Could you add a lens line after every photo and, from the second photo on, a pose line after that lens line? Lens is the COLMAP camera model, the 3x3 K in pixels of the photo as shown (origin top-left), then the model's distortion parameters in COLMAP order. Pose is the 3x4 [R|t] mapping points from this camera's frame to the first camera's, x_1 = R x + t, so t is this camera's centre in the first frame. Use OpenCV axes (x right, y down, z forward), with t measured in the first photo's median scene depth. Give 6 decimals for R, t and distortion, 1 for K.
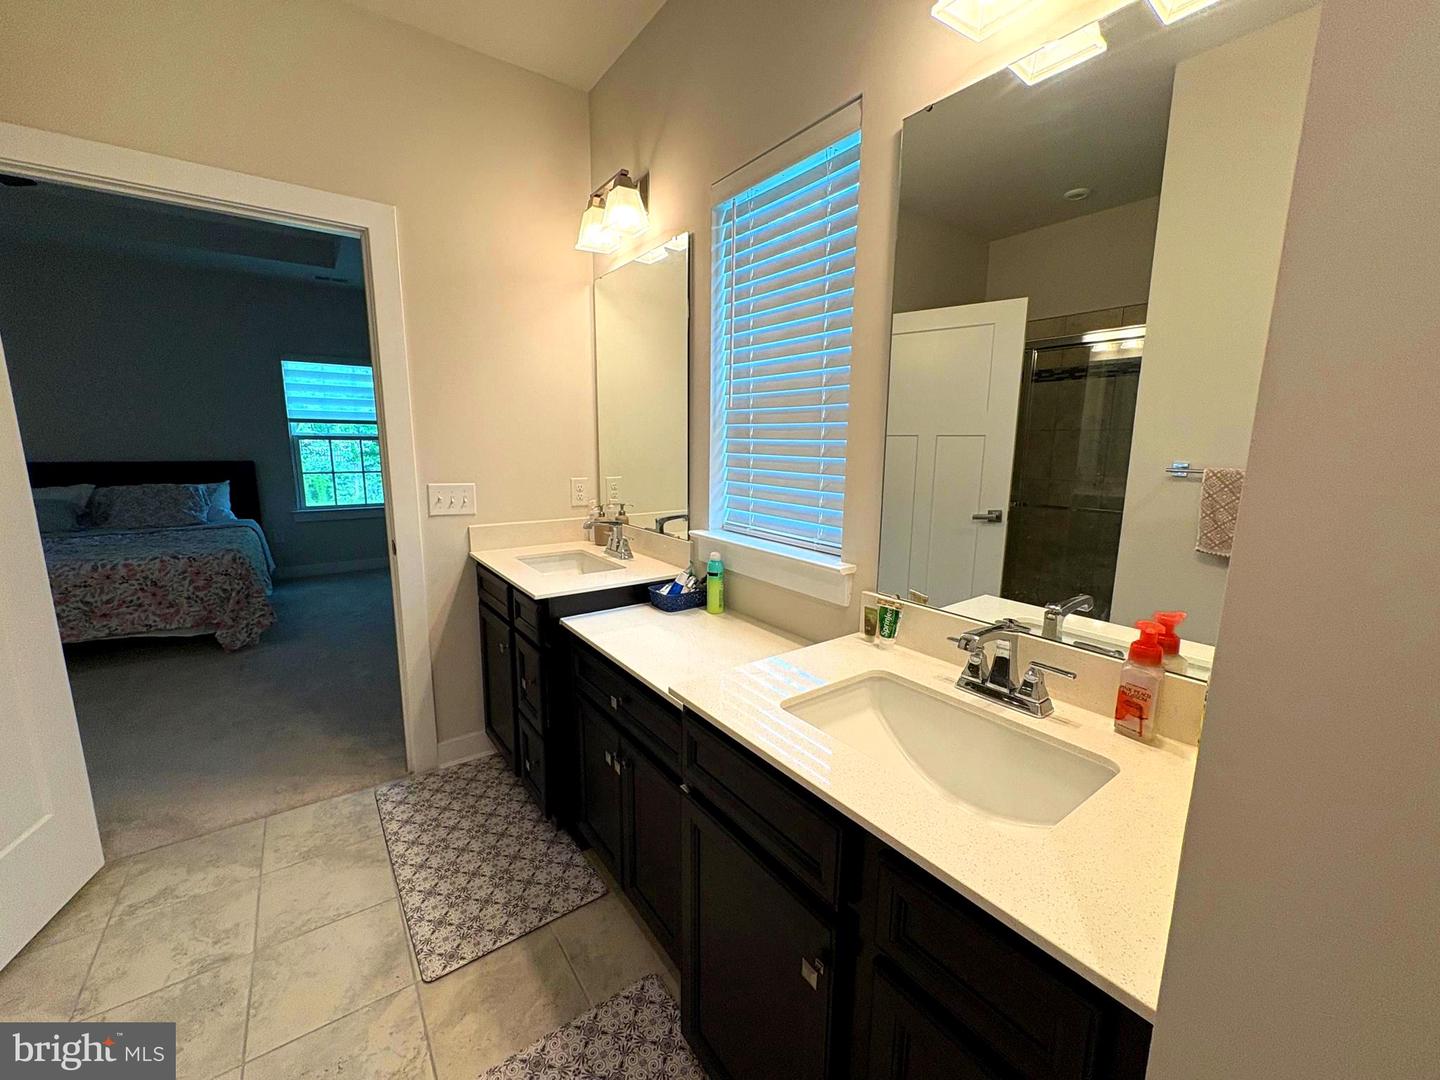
lens RADIAL K [[575.6, 0, 722.3], [0, 575.6, 538.8], [0, 0, 1]] dist [-0.000301, 0.000051]
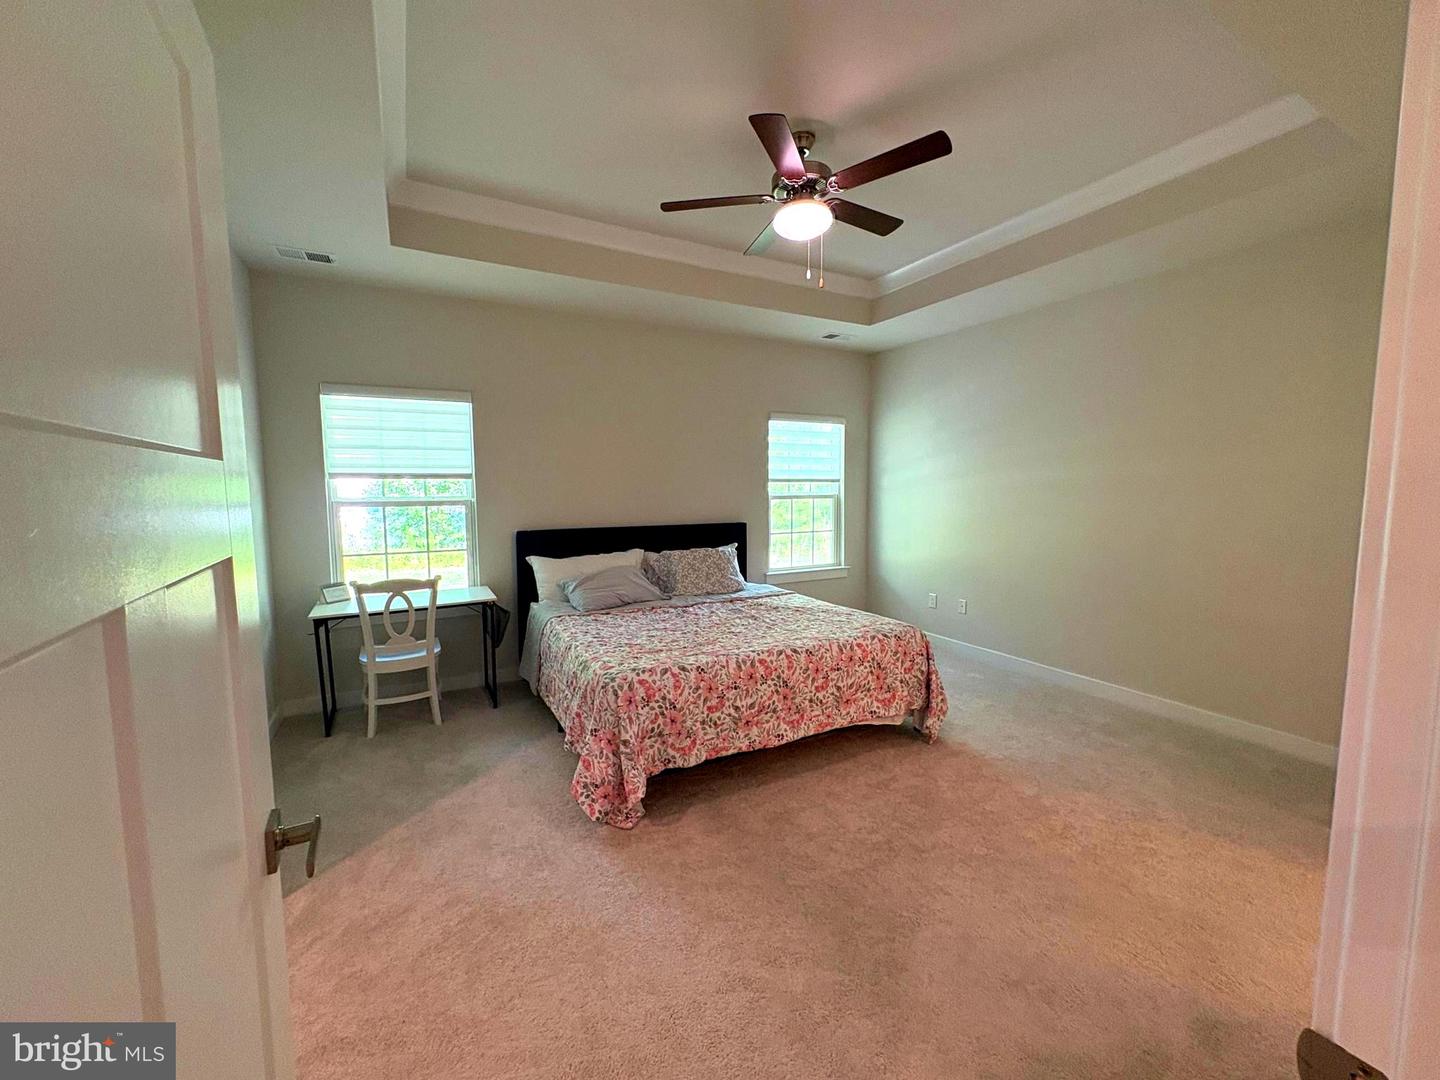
lens RADIAL K [[575.6, 0, 719.2], [0, 575.6, 538.6], [0, 0, 1]] dist [-0.000301, 0.000051]
pose [[0.994233, -0.000436, -0.107243, -1.116268], [-0.008001, 0.996904, -0.078224, -0.047418], [0.106945, 0.078631, 0.991151, 0.057921]]
